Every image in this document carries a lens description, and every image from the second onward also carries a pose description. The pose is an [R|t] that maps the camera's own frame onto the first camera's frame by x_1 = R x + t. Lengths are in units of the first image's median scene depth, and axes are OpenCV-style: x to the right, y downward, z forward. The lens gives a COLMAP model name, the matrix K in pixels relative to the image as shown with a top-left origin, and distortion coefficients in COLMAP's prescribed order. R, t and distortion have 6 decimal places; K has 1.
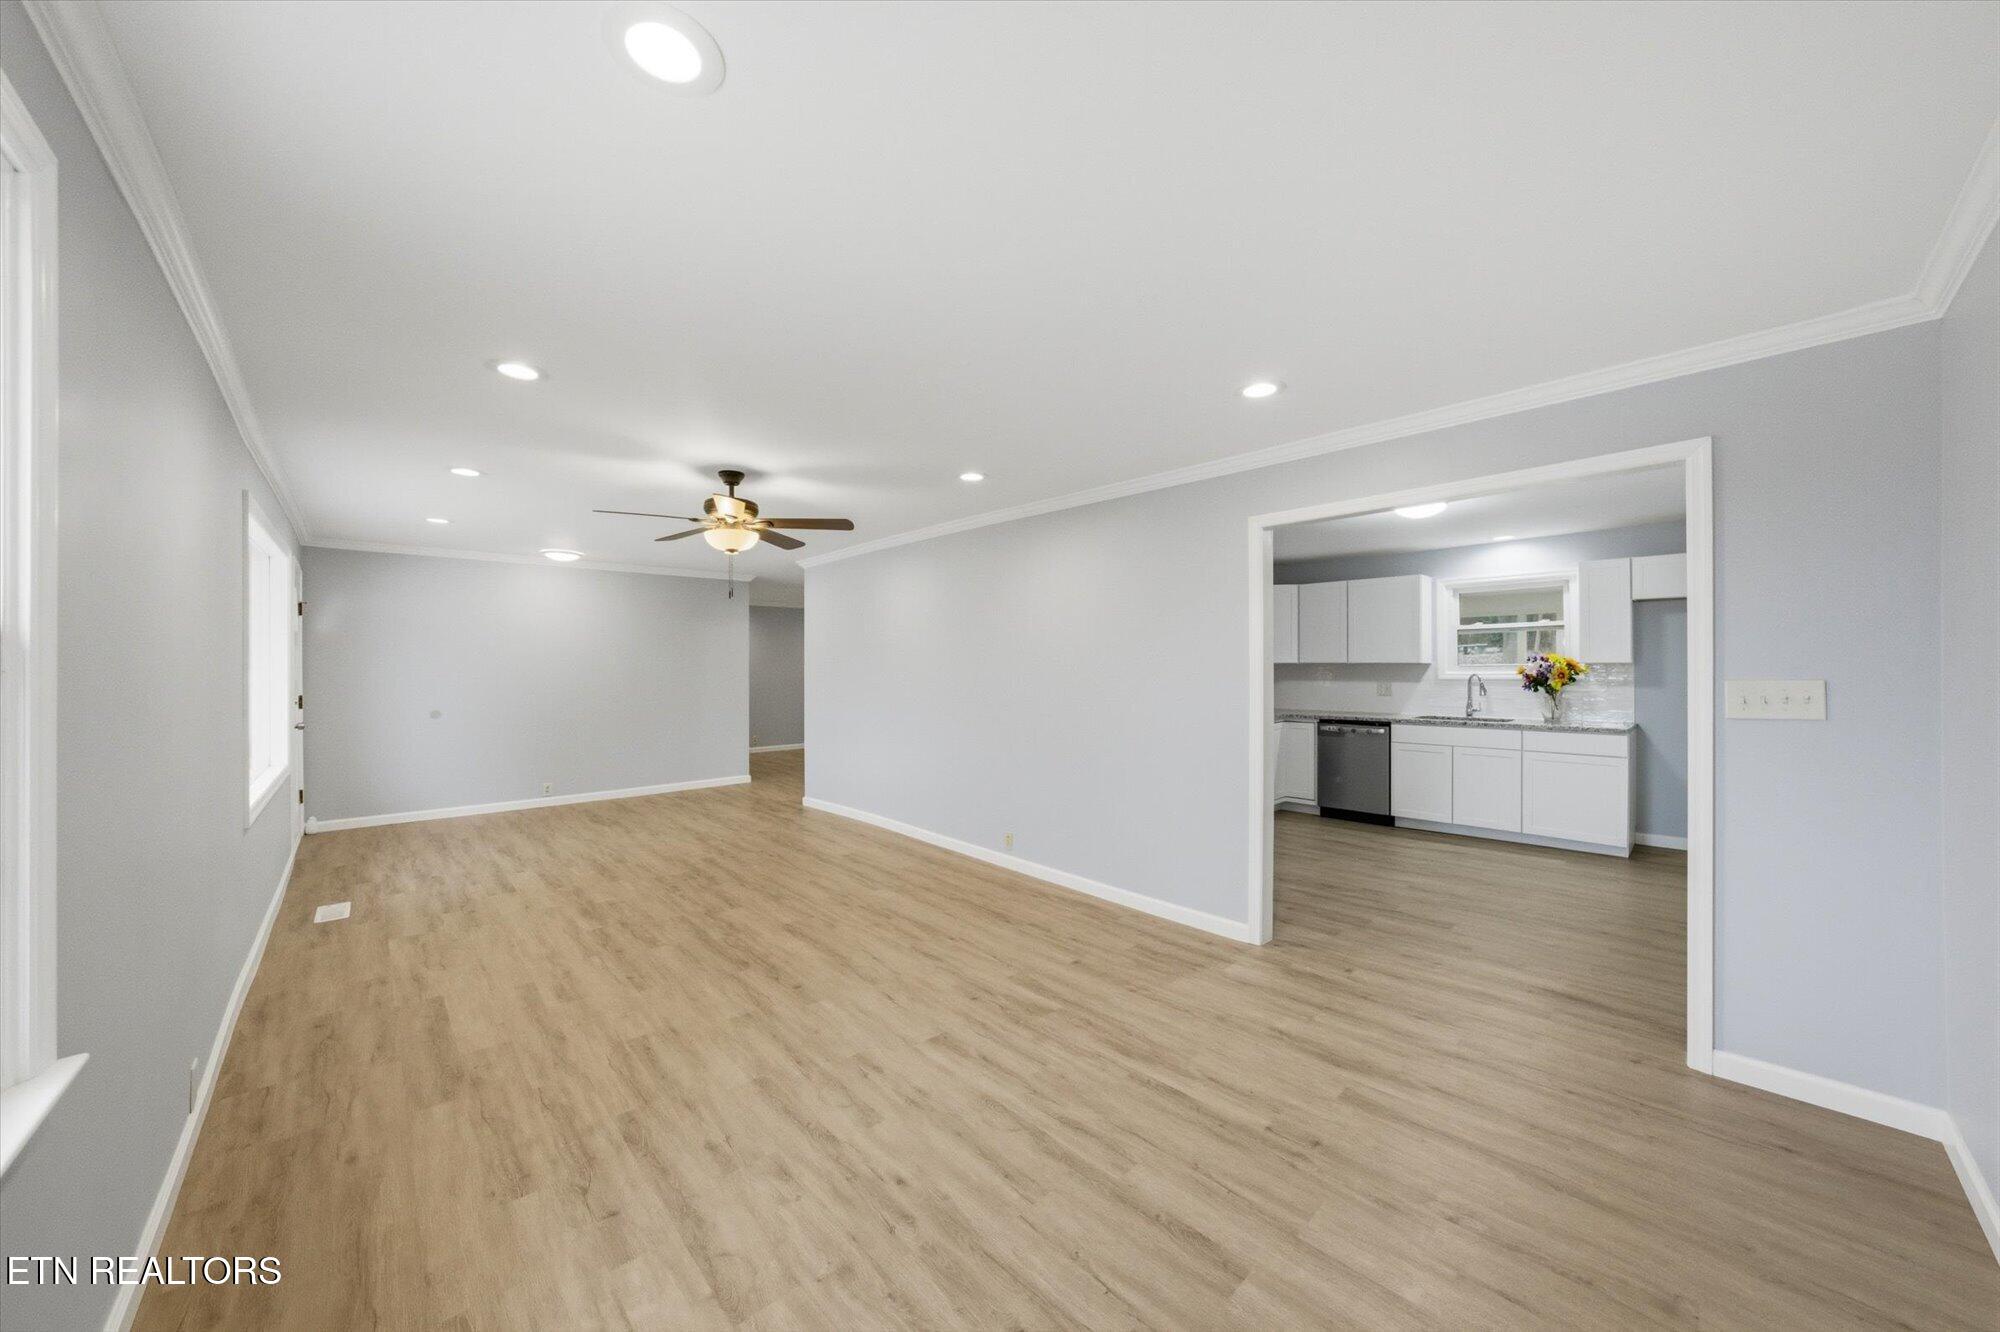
lens RADIAL K [[691.2, 0, 1007.1], [0, 691.2, 672.8], [0, 0, 1]] dist [-0.016454, 0.000349]
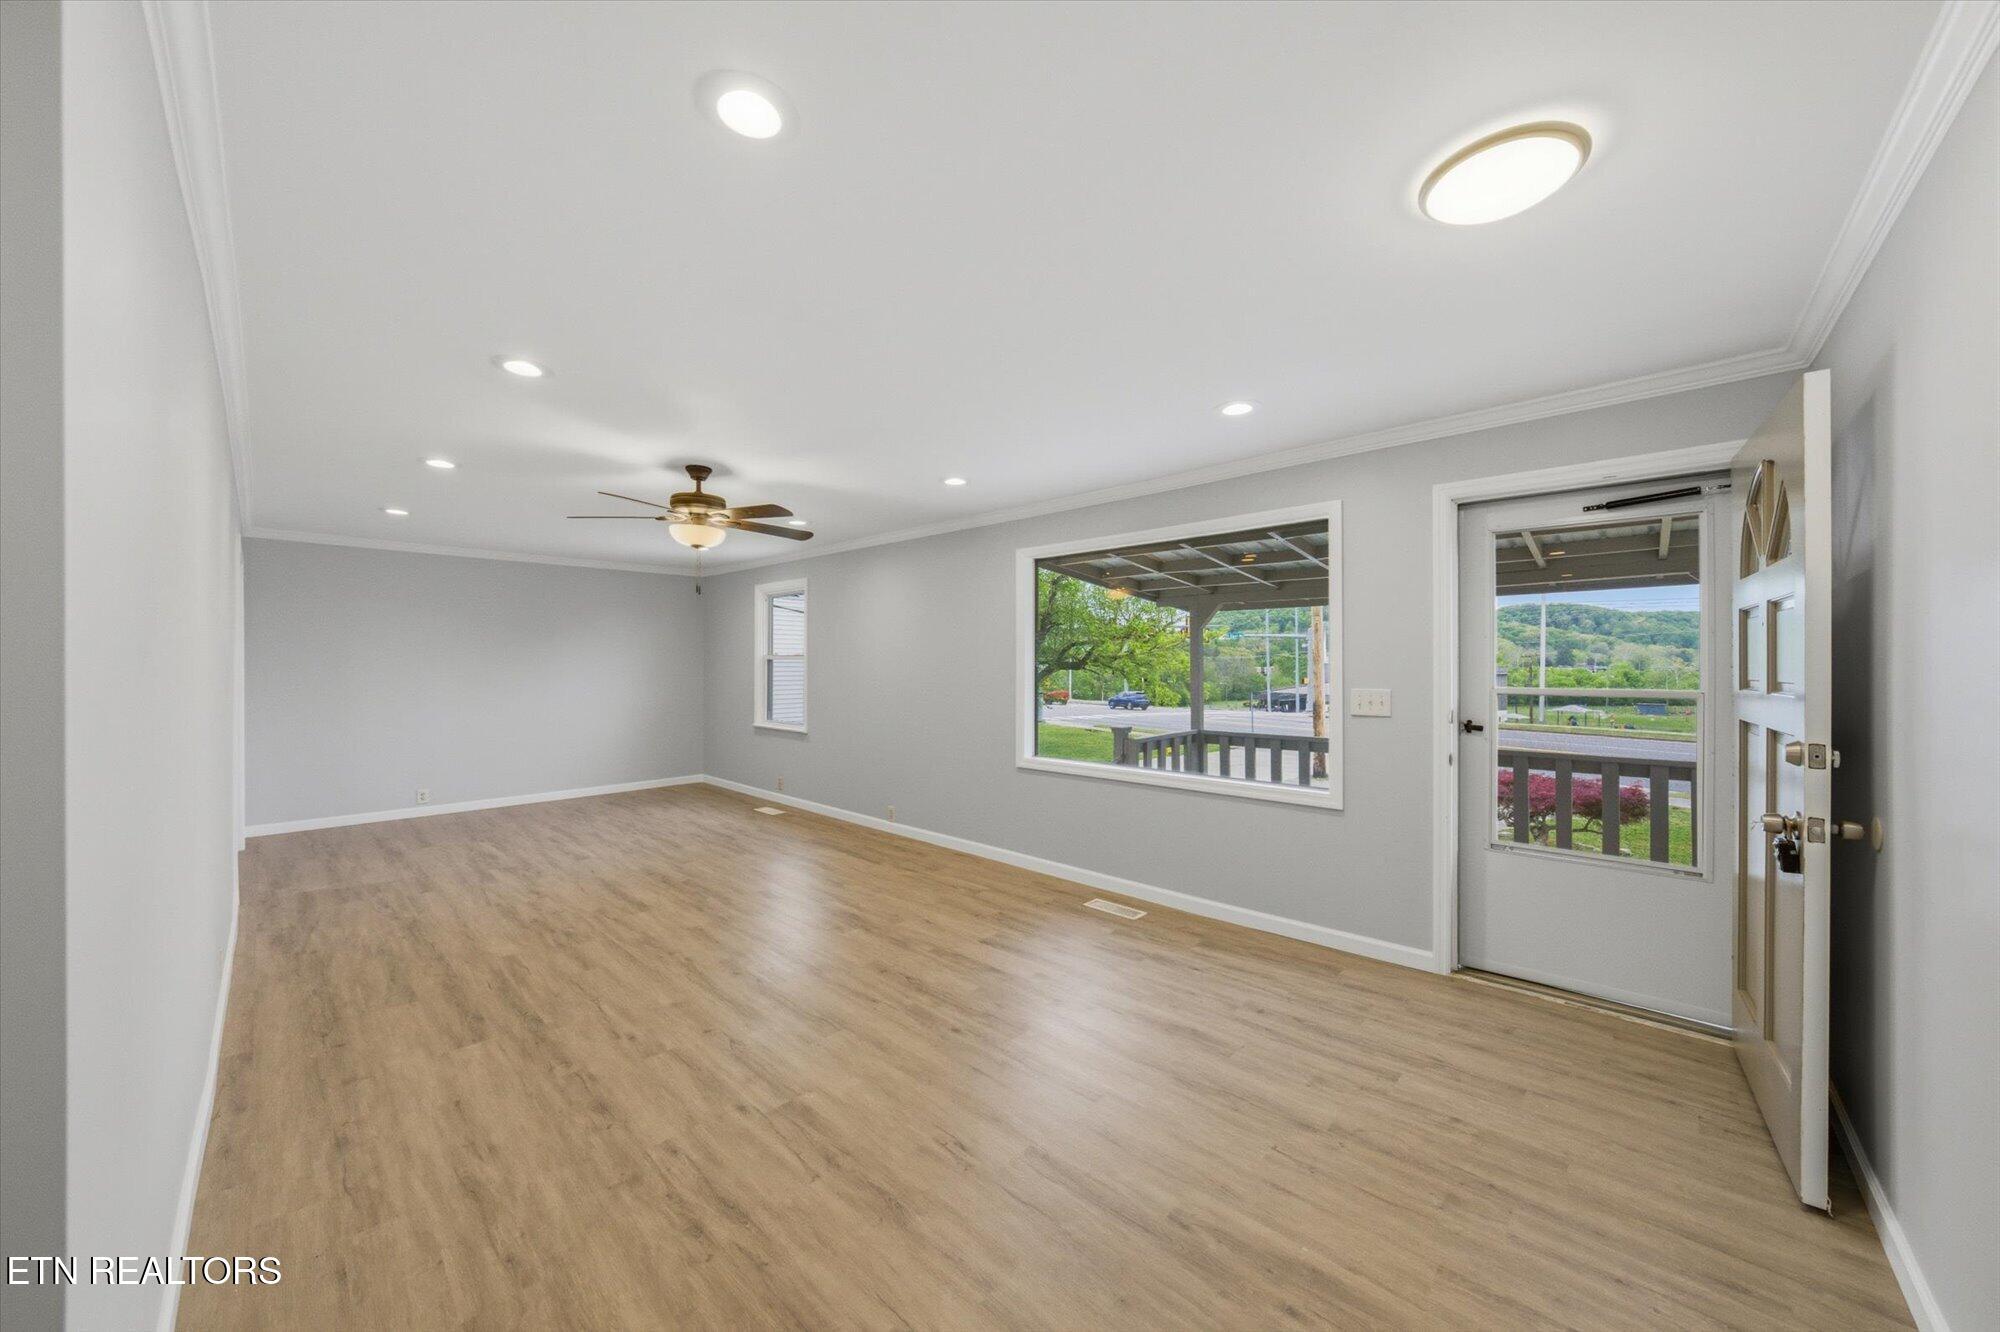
lens RADIAL K [[691.2, 0, 1002.6], [0, 691.2, 665.0], [0, 0, 1]] dist [-0.016454, 0.000349]
pose [[-0.997753, 0.003742, -0.066899, -0.905835], [0.003415, 0.999982, 0.004995, -0.010727], [0.066917, 0.004756, -0.997747, 2.367217]]
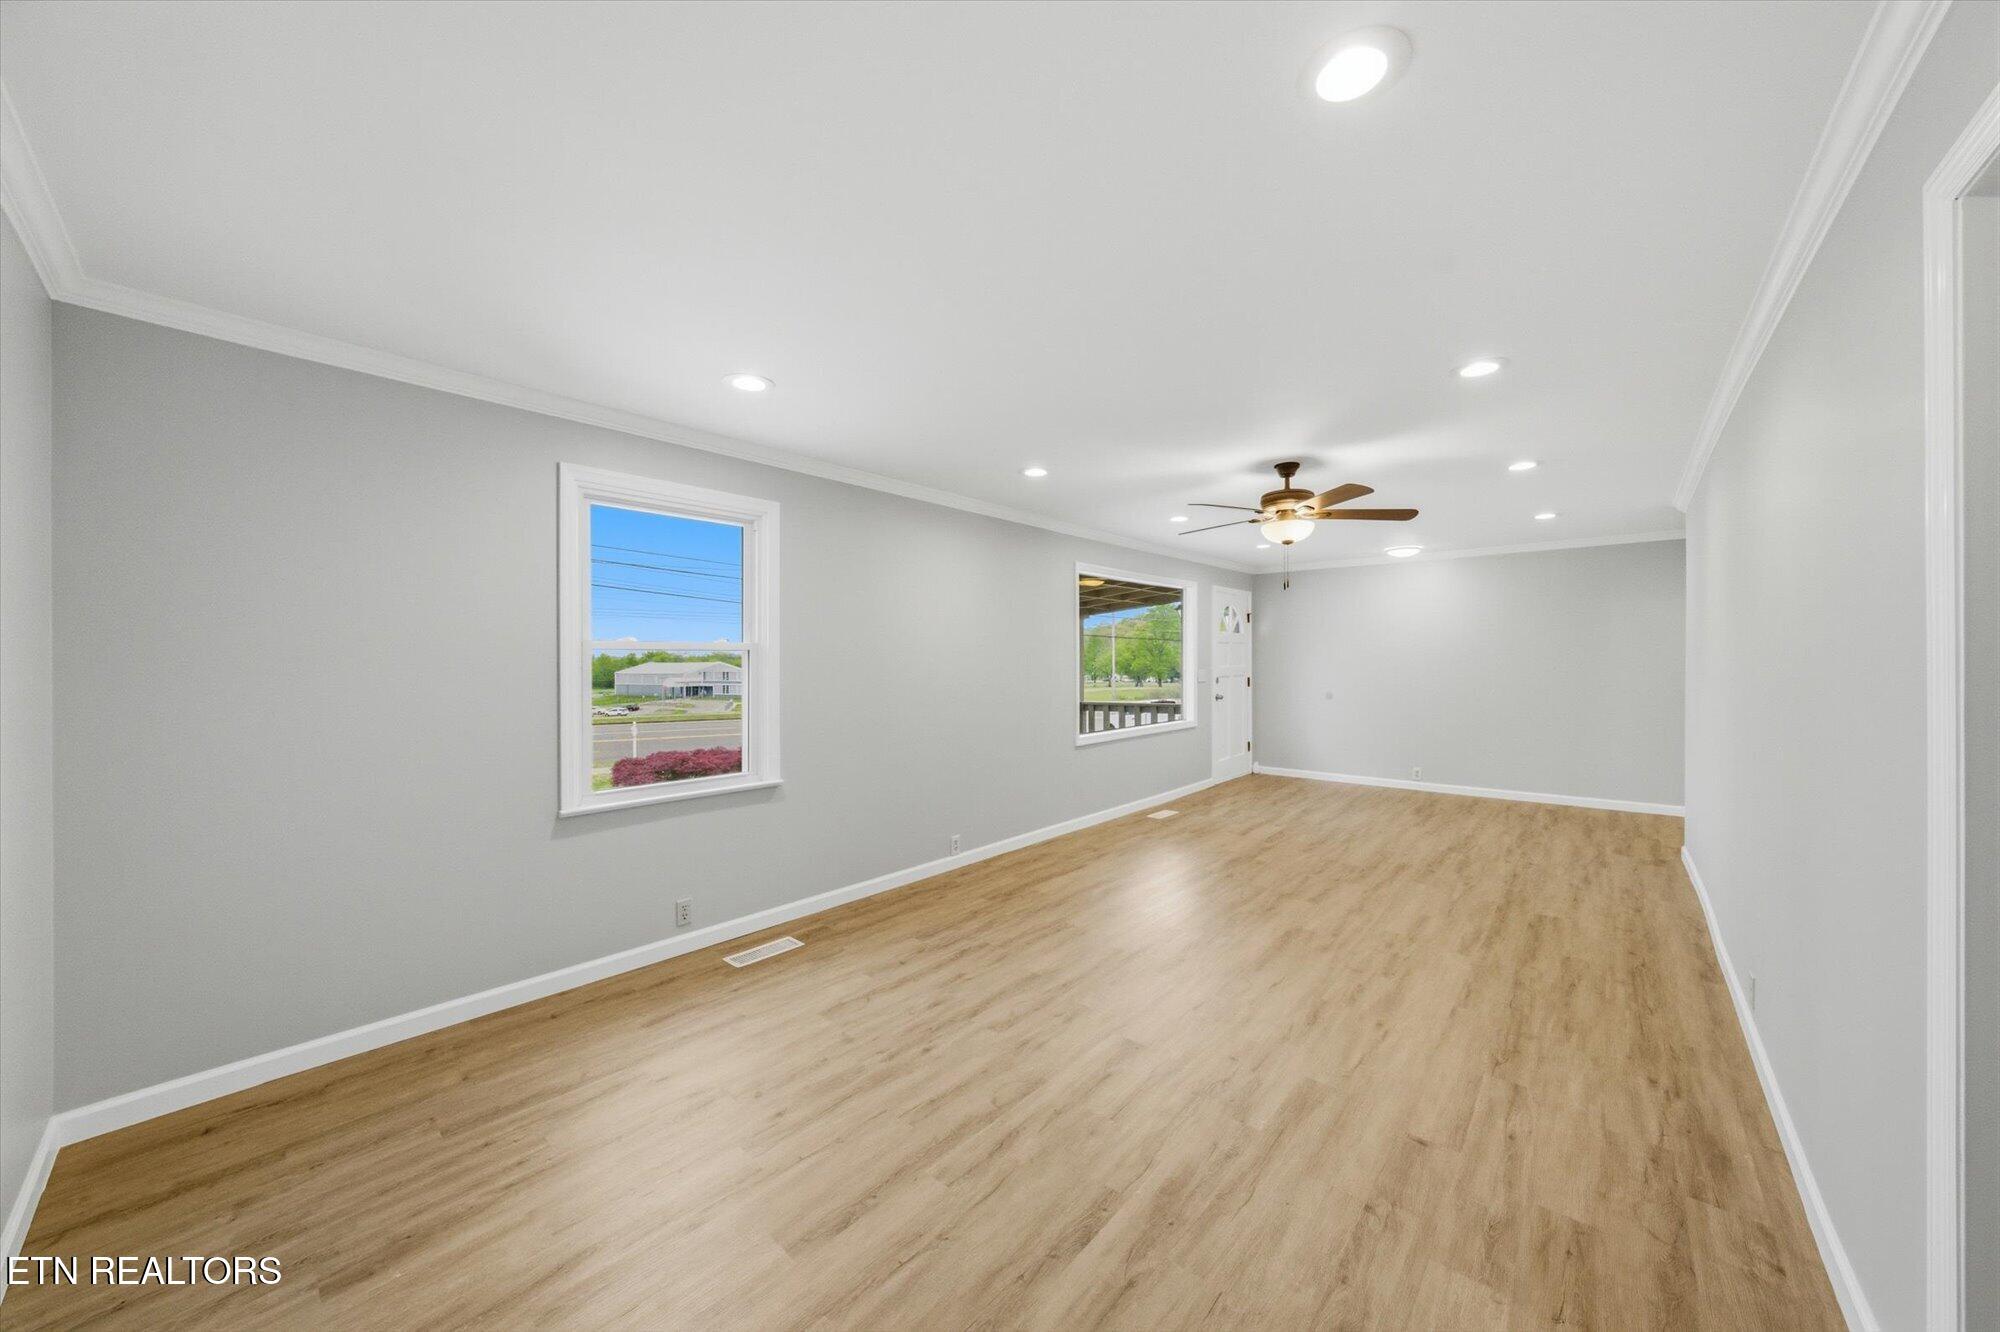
lens RADIAL K [[691.2, 0, 1011.5], [0, 691.2, 659.2], [0, 0, 1]] dist [-0.016454, 0.000349]
pose [[0.097640, -0.001956, -0.995220, 0.666109], [-0.004495, 0.999987, -0.002407, -0.002154], [0.995212, 0.004708, 0.097630, 0.583857]]
